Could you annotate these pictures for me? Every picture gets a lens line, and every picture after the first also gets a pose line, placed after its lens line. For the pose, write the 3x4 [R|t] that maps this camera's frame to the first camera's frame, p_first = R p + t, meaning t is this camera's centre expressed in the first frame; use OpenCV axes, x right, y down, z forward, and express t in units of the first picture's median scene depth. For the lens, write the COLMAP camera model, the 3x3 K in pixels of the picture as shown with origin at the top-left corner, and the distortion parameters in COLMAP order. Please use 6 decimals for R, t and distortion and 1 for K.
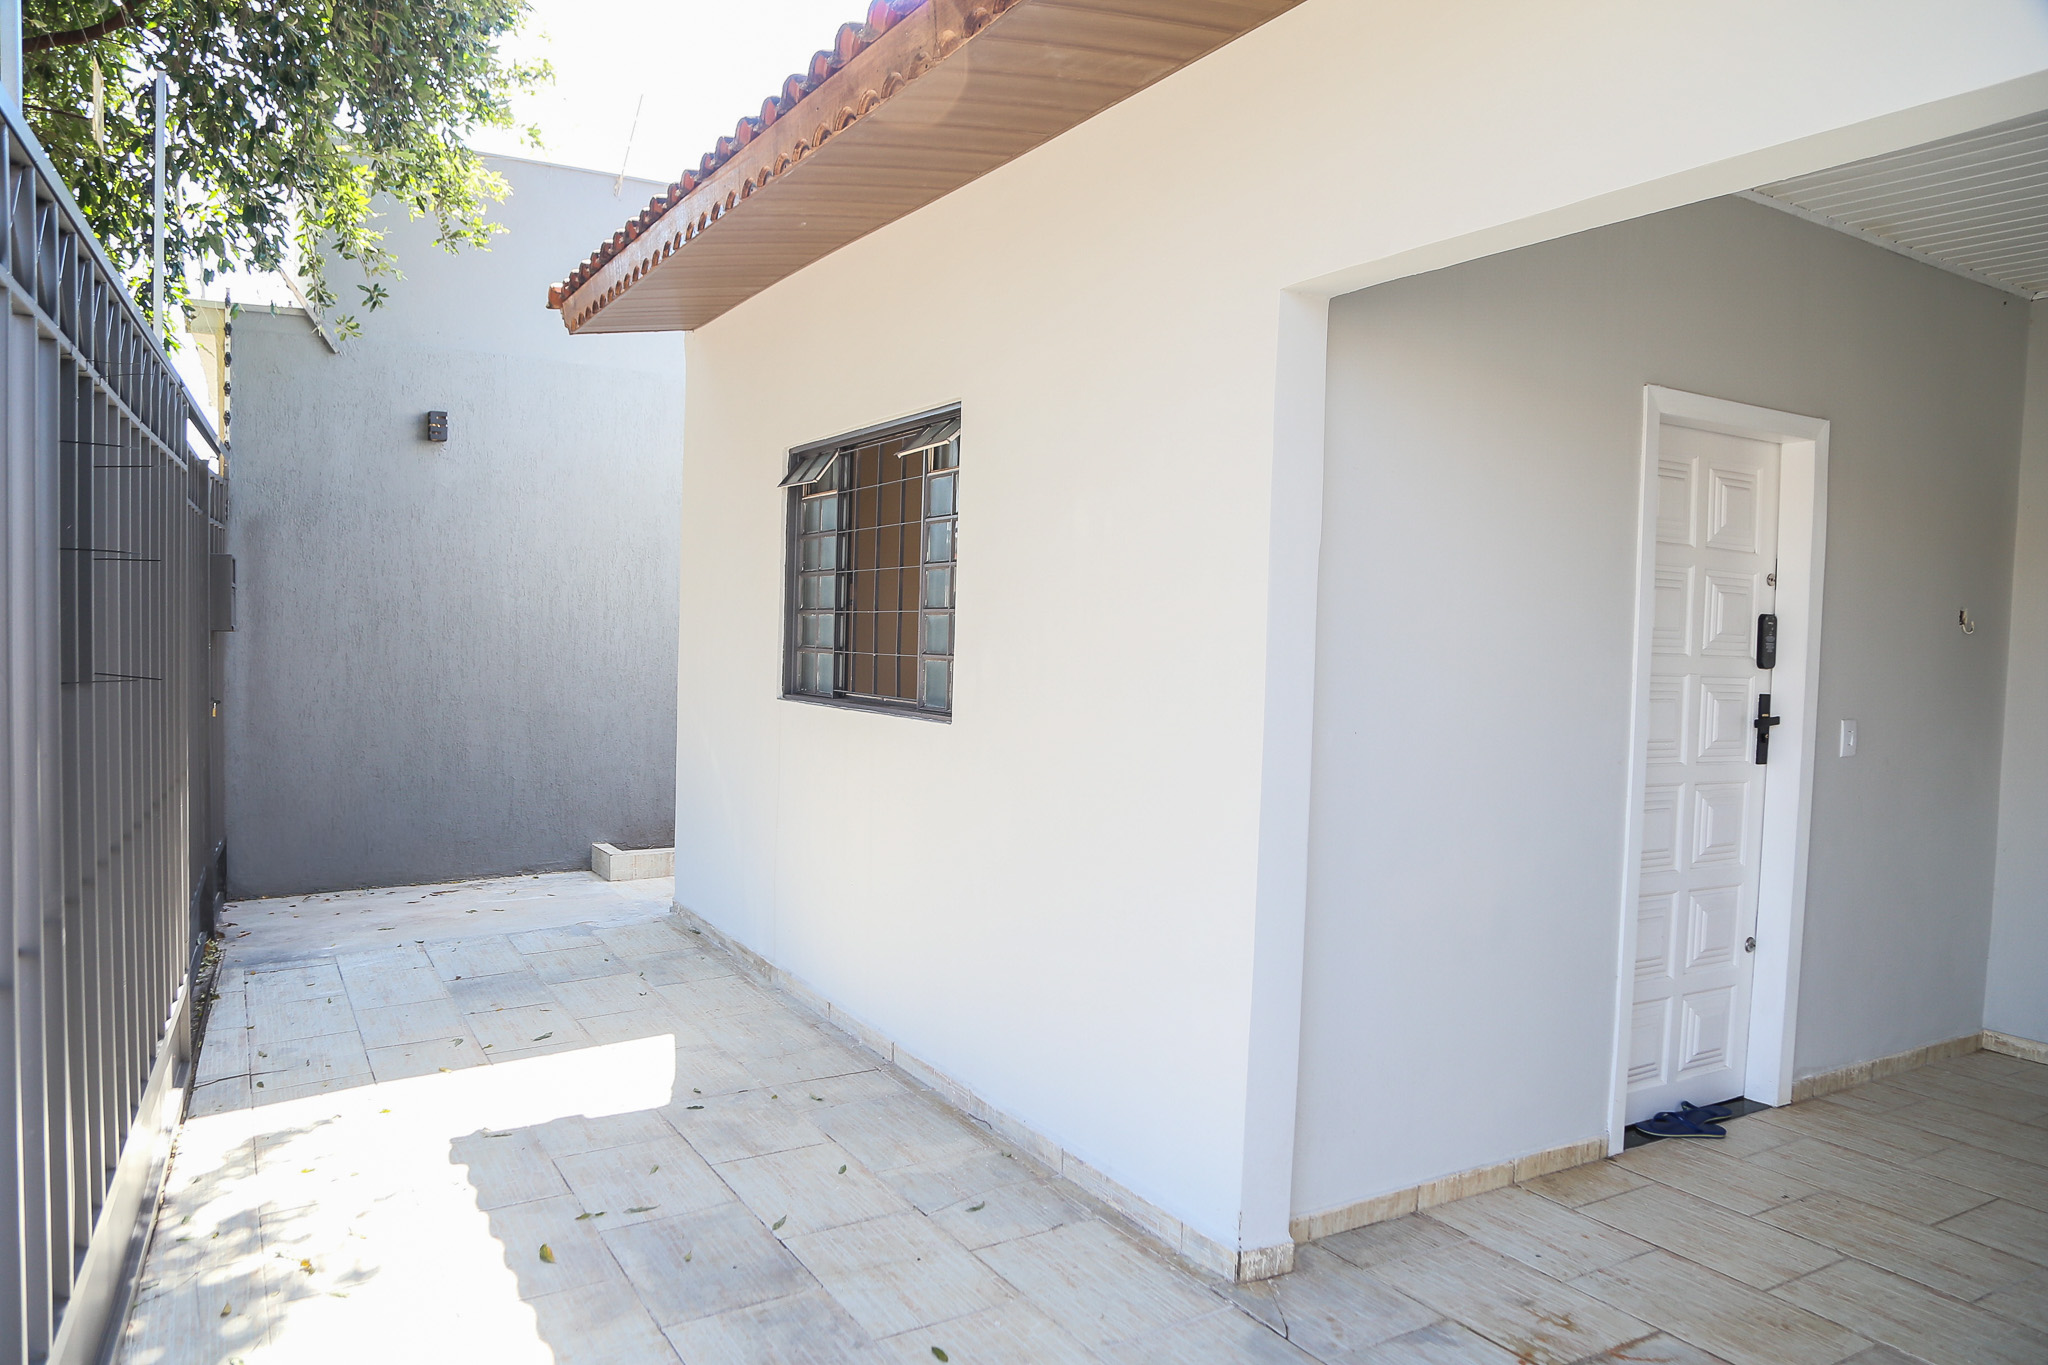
lens RADIAL K [[1457.8, 0, 1001.9], [0, 1457.8, 680.2], [0, 0, 1]] dist [-0.124337, 0.074770]
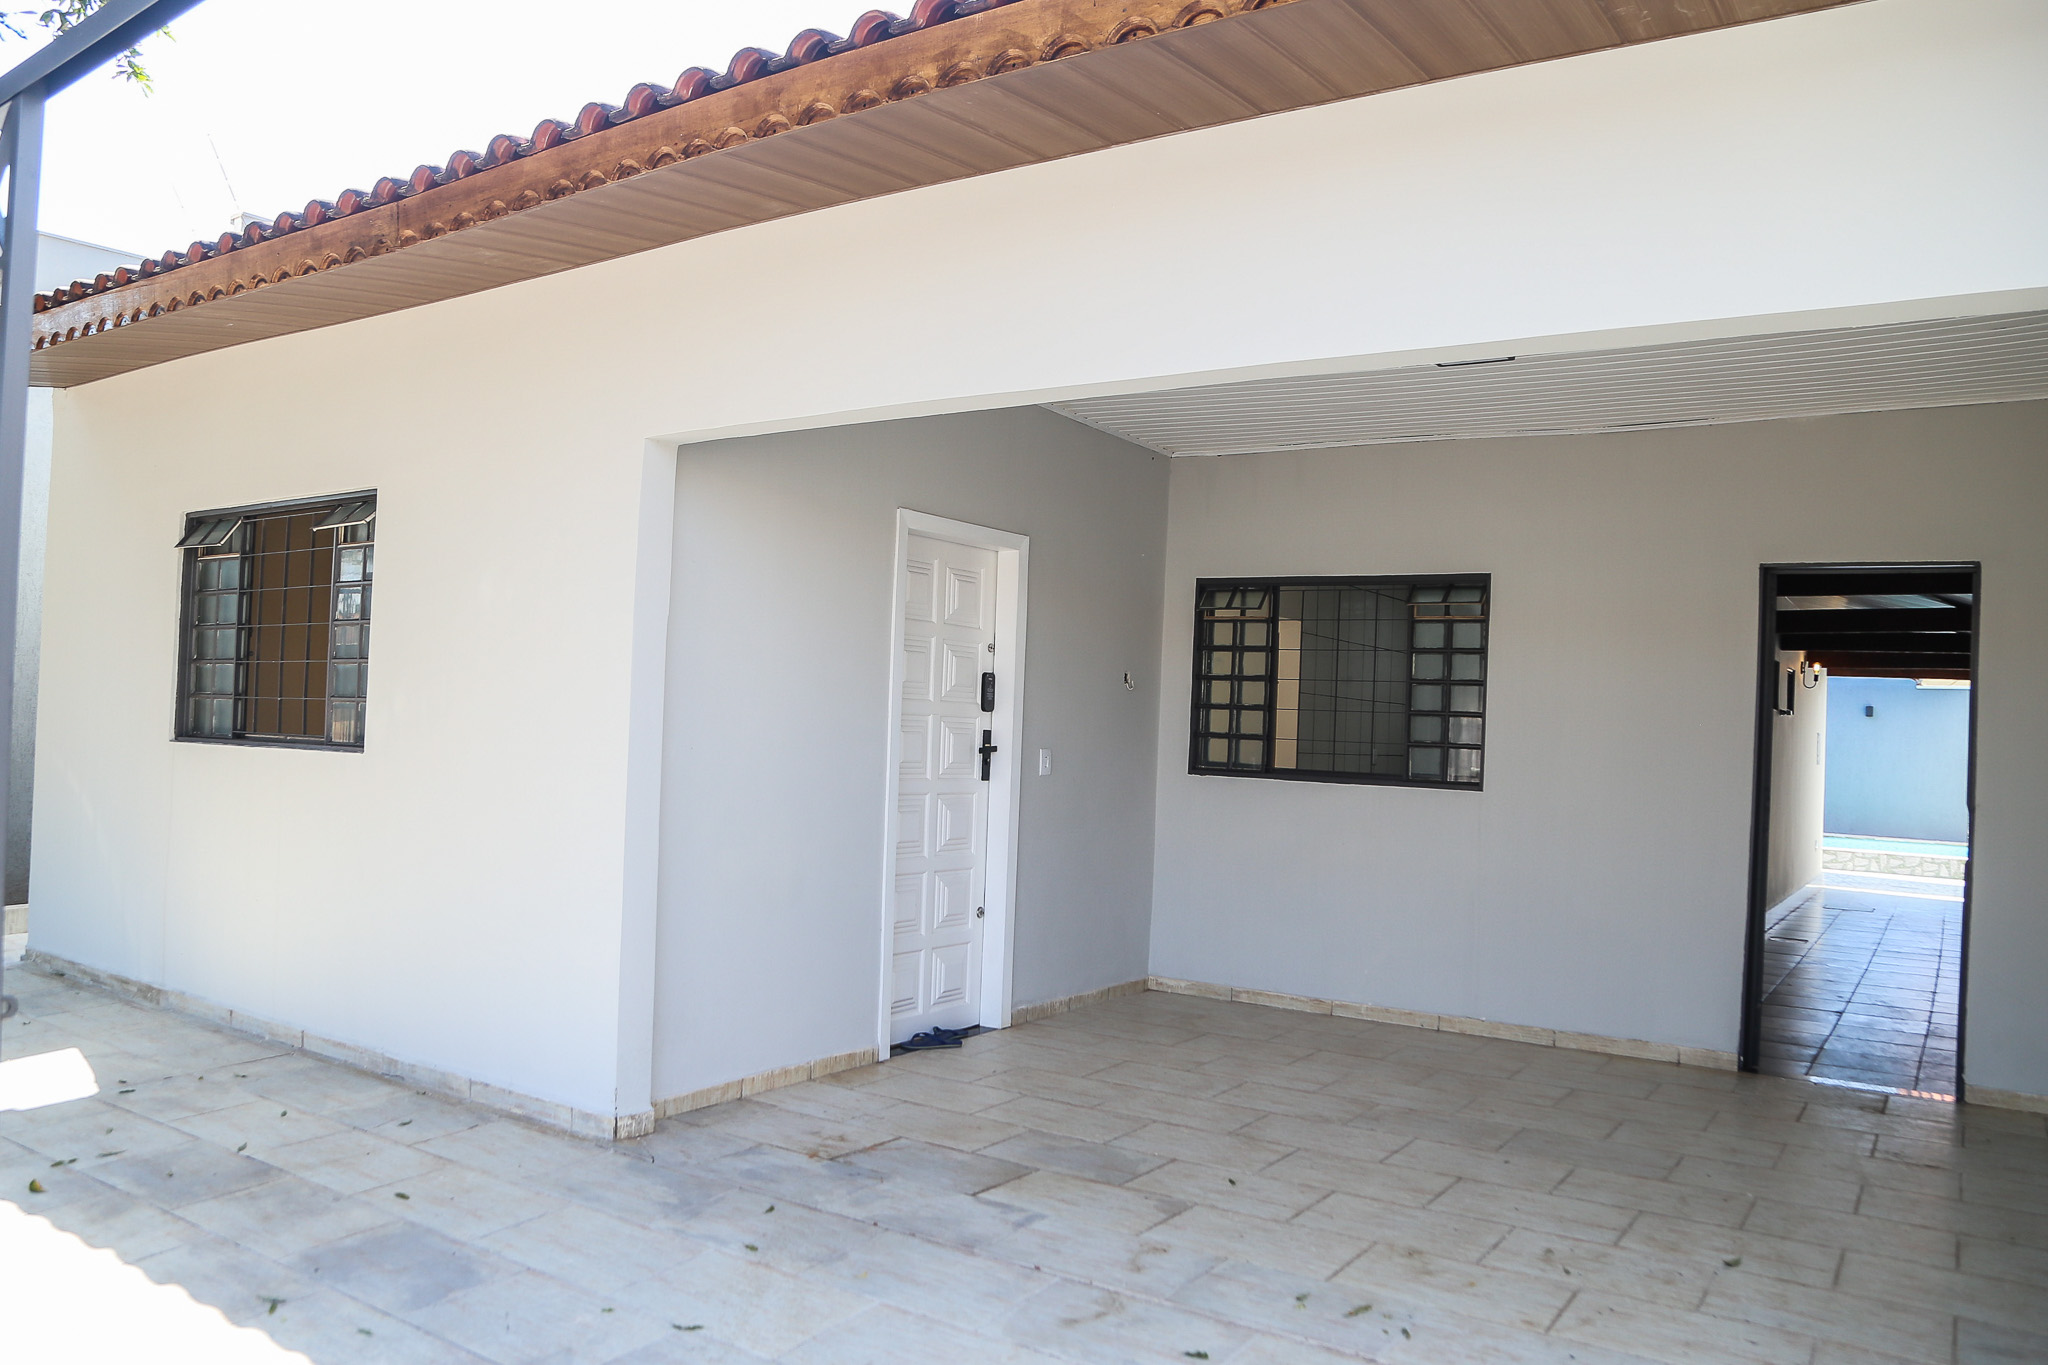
lens RADIAL K [[1457.8, 0, 1001.9], [0, 1457.8, 680.2], [0, 0, 1]] dist [-0.124337, 0.074770]
pose [[0.898595, 0.013810, 0.438561, -0.081154], [0.007277, 0.998898, -0.046366, 0.029215], [-0.438718, 0.044856, 0.897504, -0.312874]]
